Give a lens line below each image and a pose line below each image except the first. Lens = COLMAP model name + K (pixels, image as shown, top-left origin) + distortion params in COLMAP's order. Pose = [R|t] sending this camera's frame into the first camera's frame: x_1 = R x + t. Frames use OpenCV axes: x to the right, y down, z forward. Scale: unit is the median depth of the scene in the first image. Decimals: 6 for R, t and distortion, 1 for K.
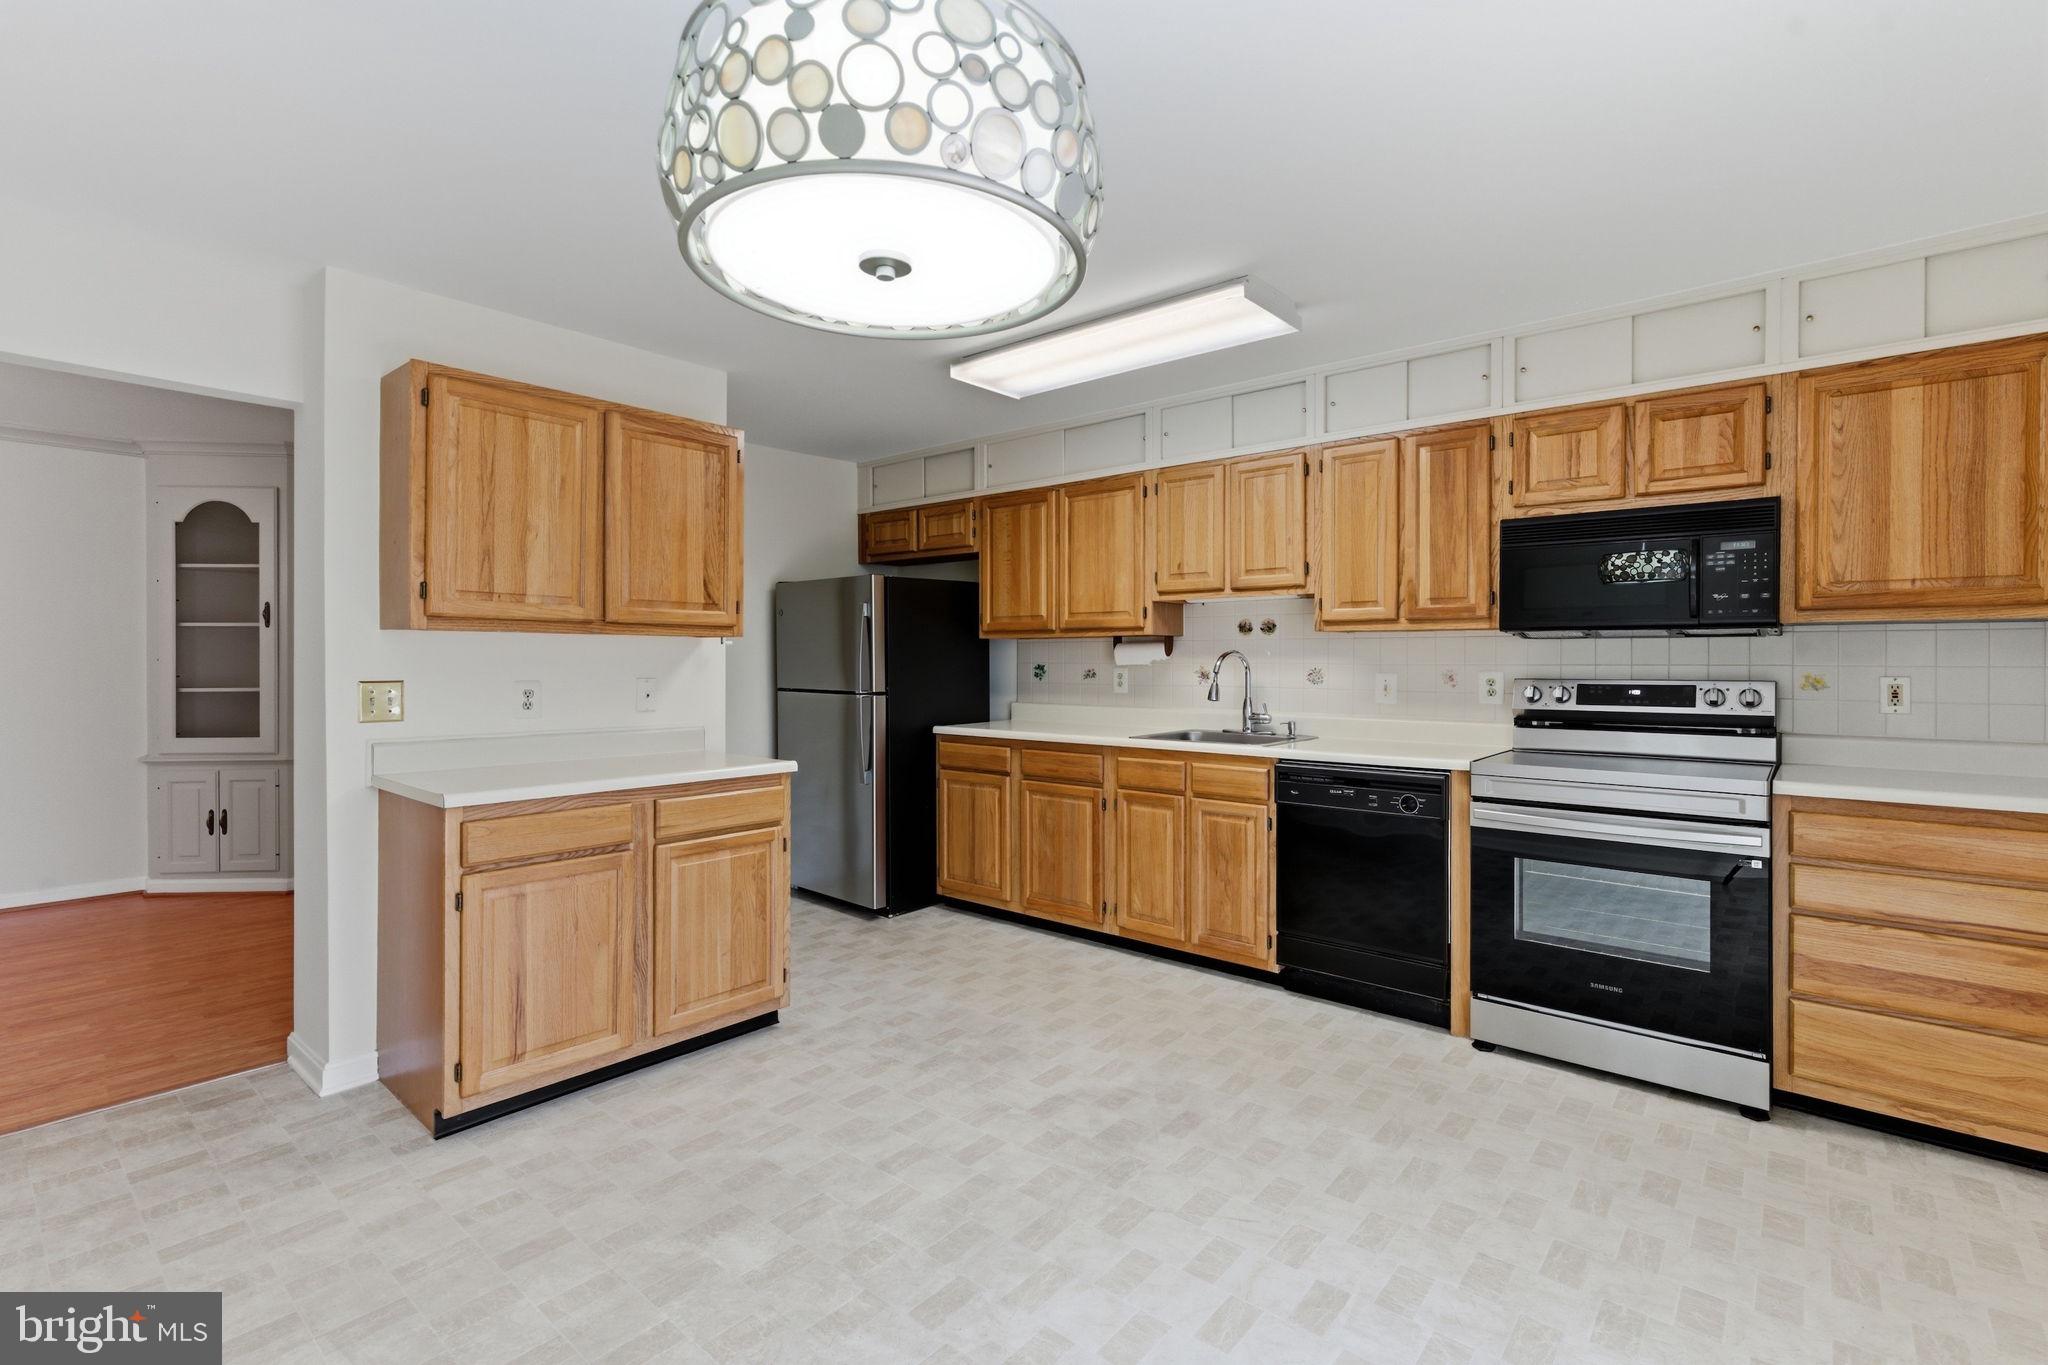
lens RADIAL K [[933.6, 0, 1024.4], [0, 933.6, 658.2], [0, 0, 1]] dist [-0.001403, 0.000358]
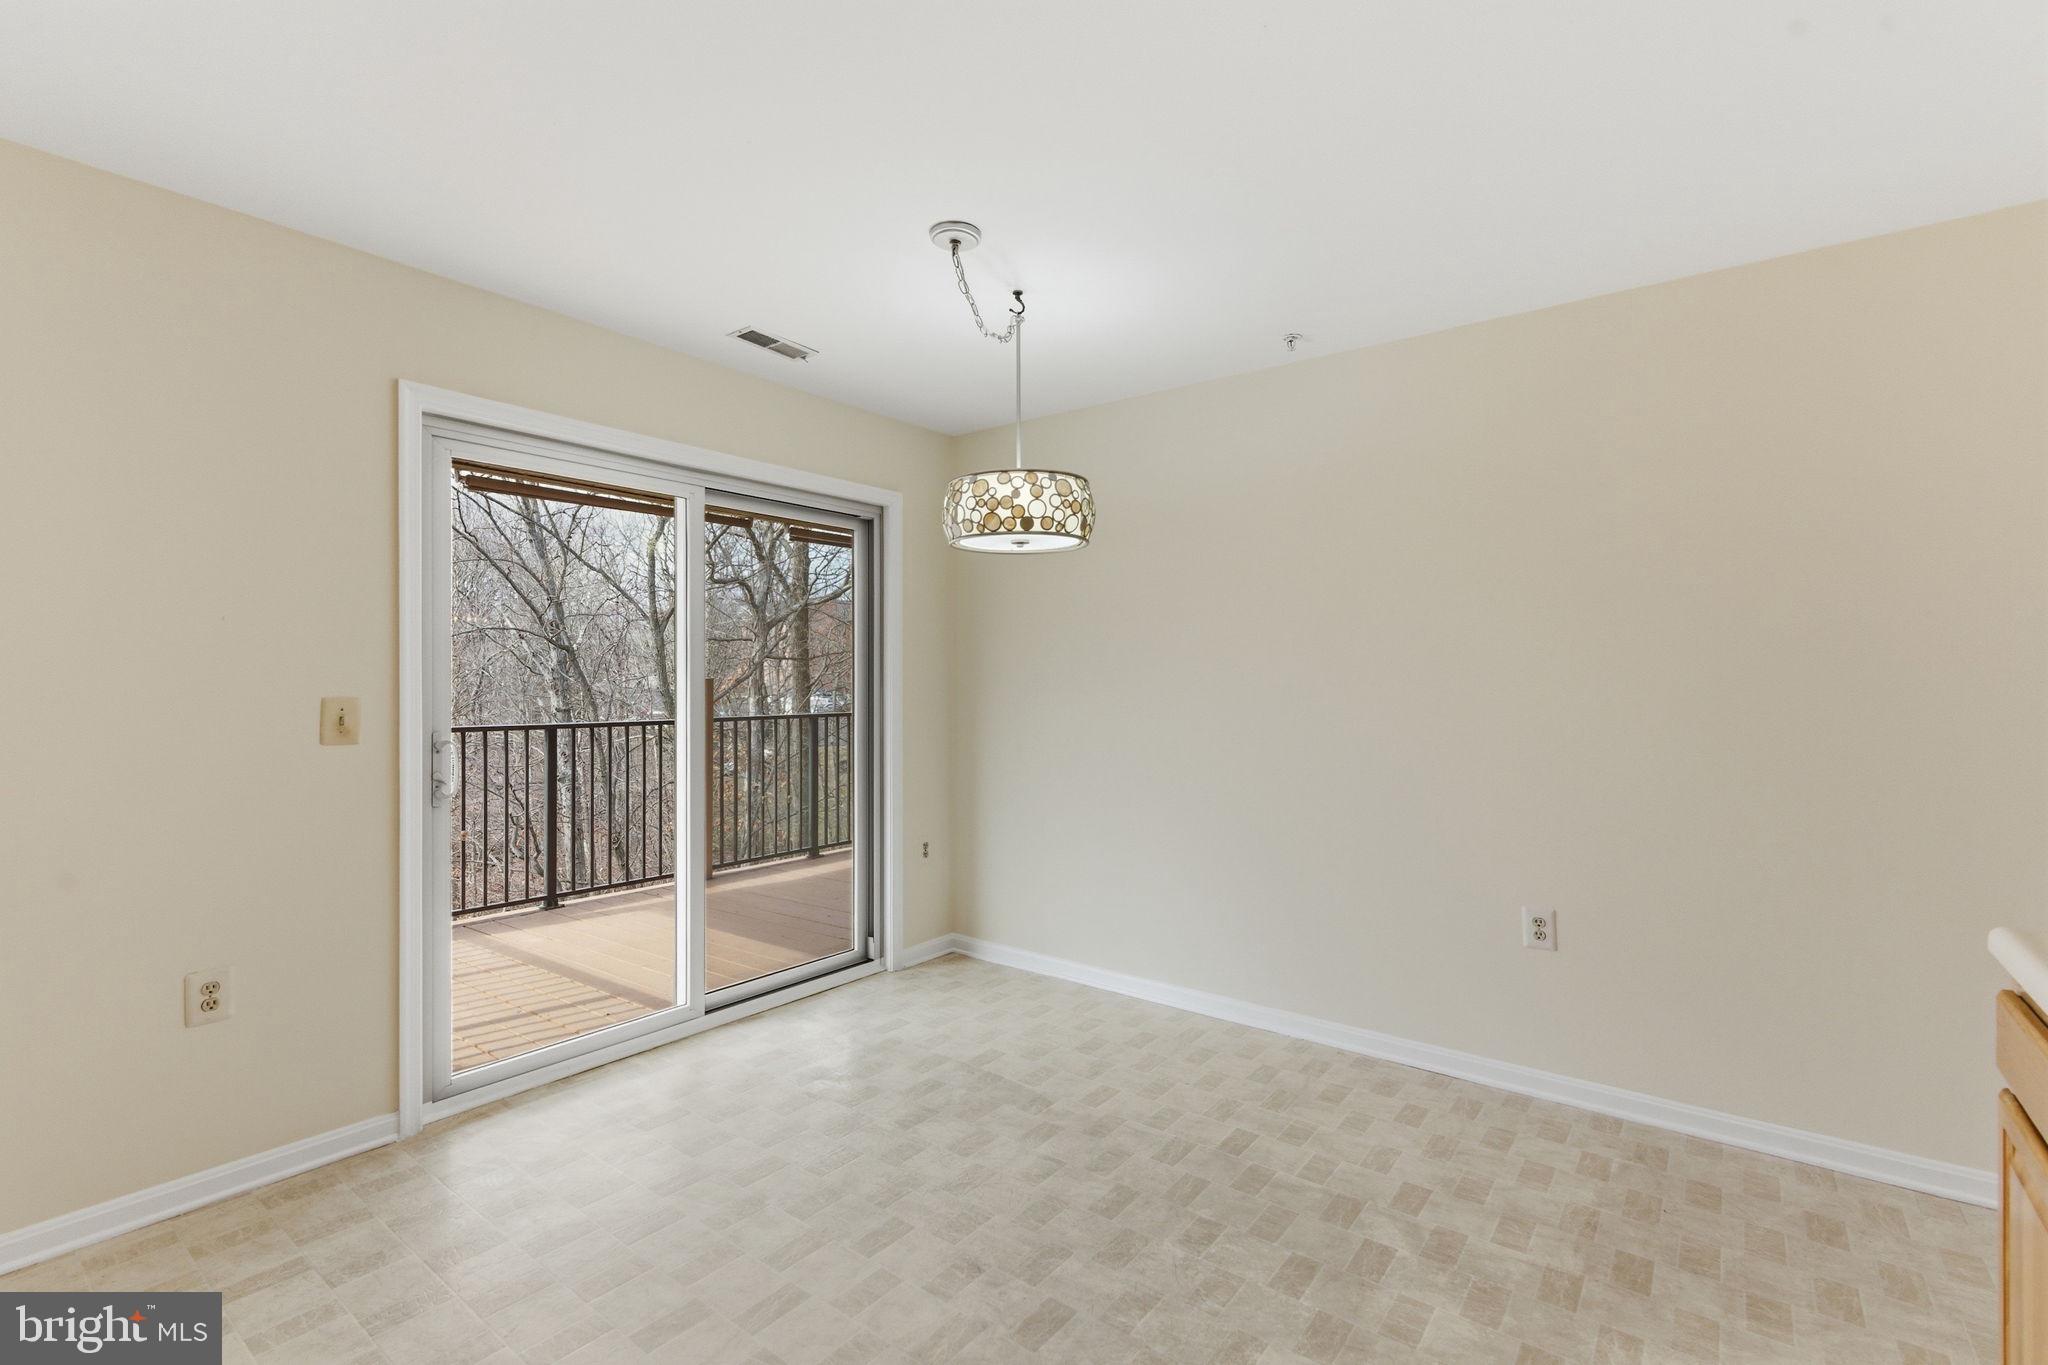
lens RADIAL K [[920.1, 0, 1019.4], [0, 920.1, 679.3], [0, 0, 1]] dist [-0.003104, 0.000414]
pose [[-0.998921, -0.002075, -0.046397, -0.006228], [-0.001980, 0.999996, -0.002101, -0.002200], [0.046401, -0.002007, -0.998921, 1.167557]]
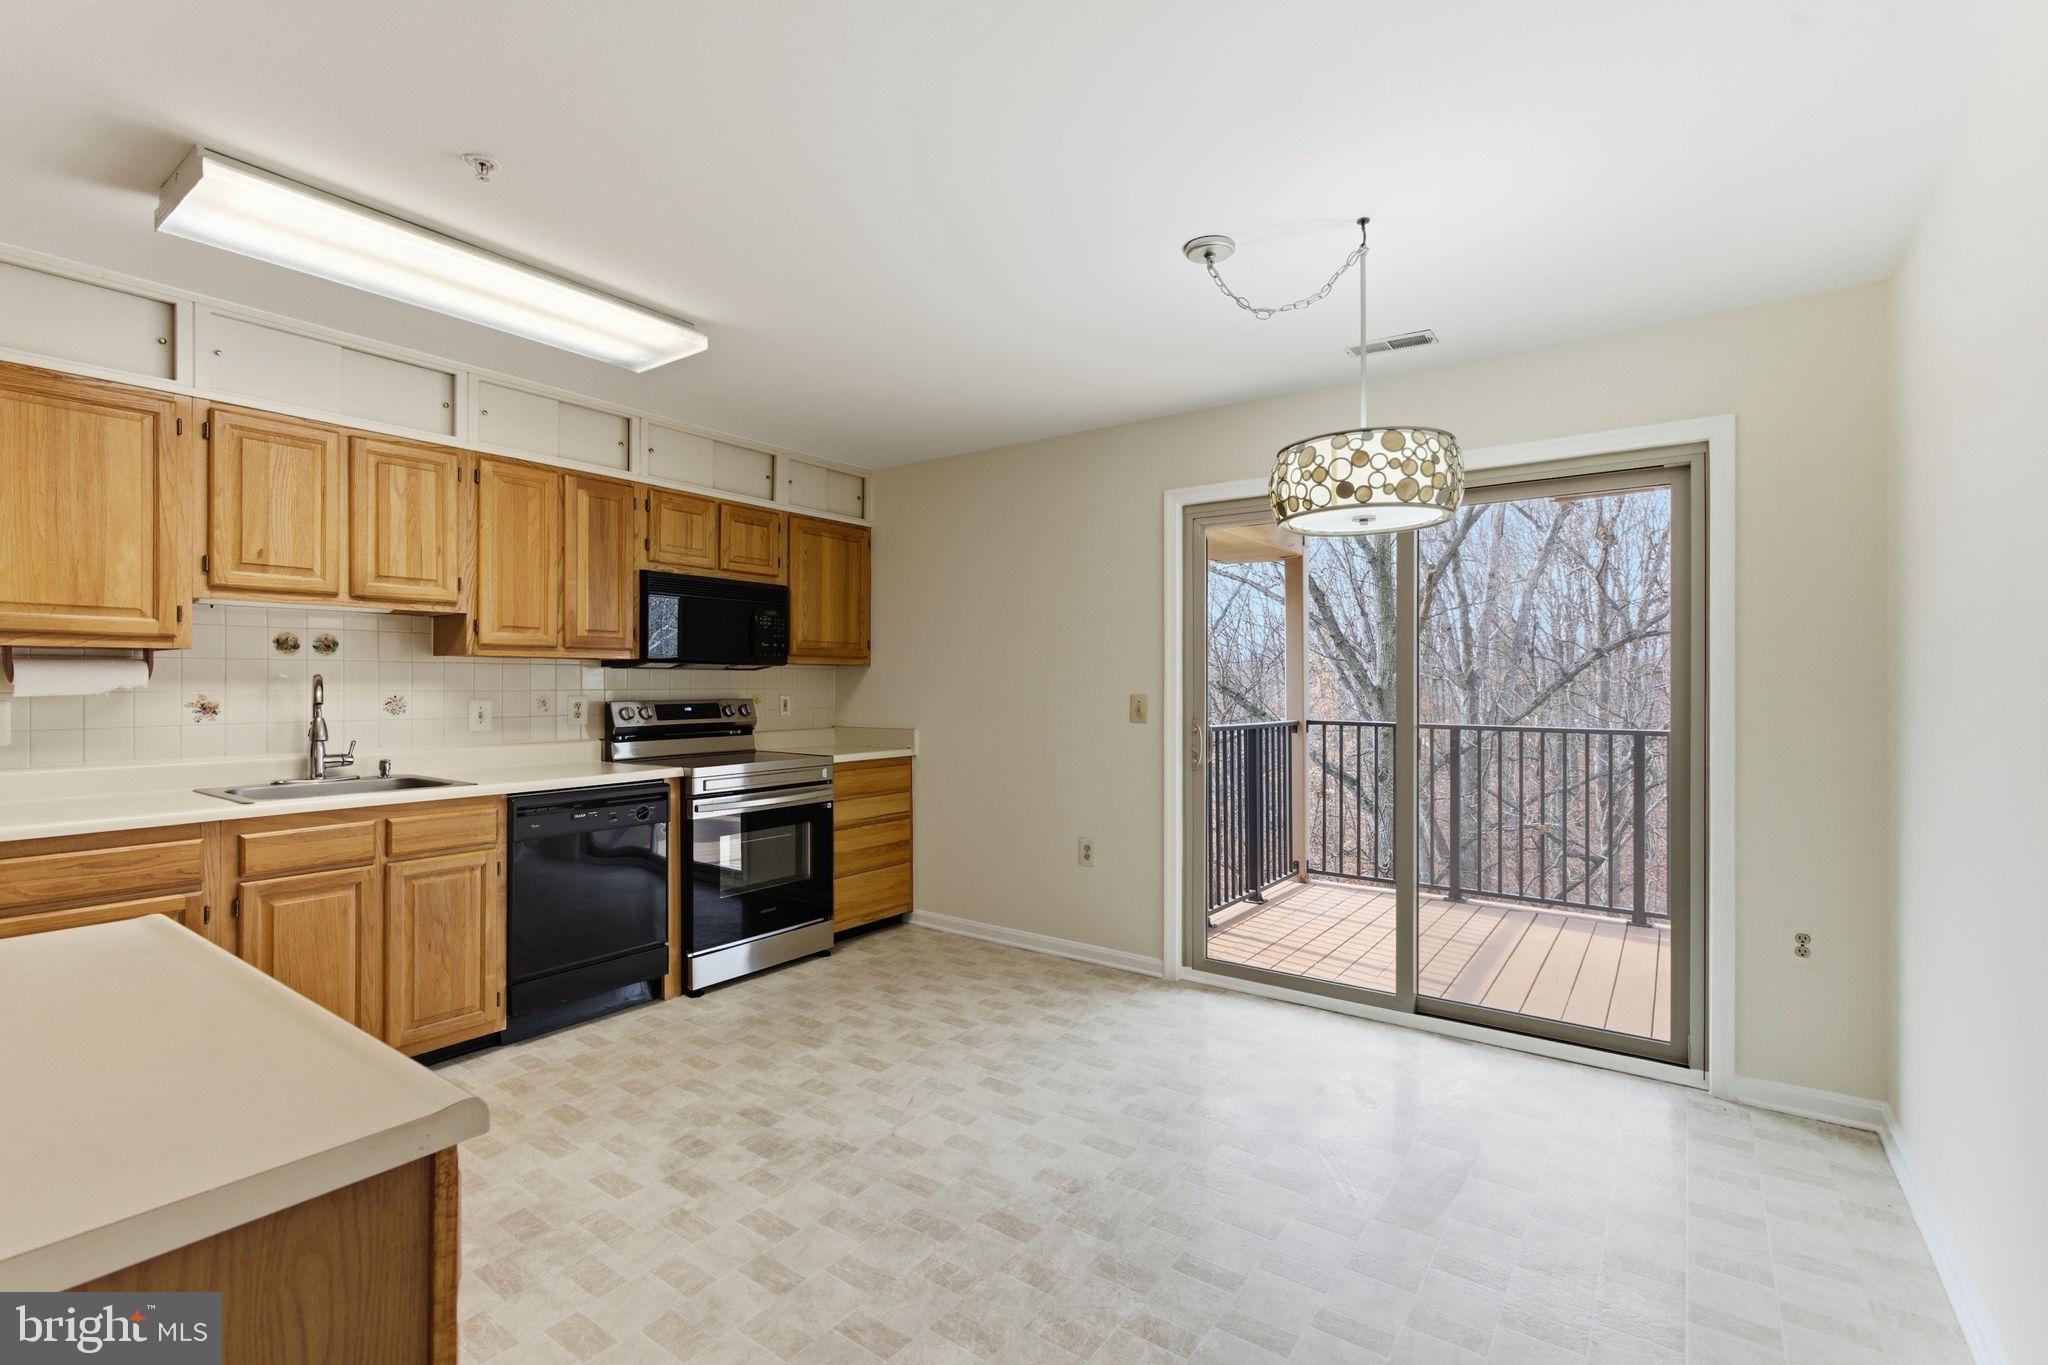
lens RADIAL K [[920.1, 0, 1019.4], [0, 920.1, 679.3], [0, 0, 1]] dist [-0.003104, 0.000414]
pose [[-0.078070, 0.003344, 0.996942, -0.741324], [-0.002328, 0.999991, -0.003536, -0.003743], [-0.996945, -0.002597, -0.078062, 0.633449]]
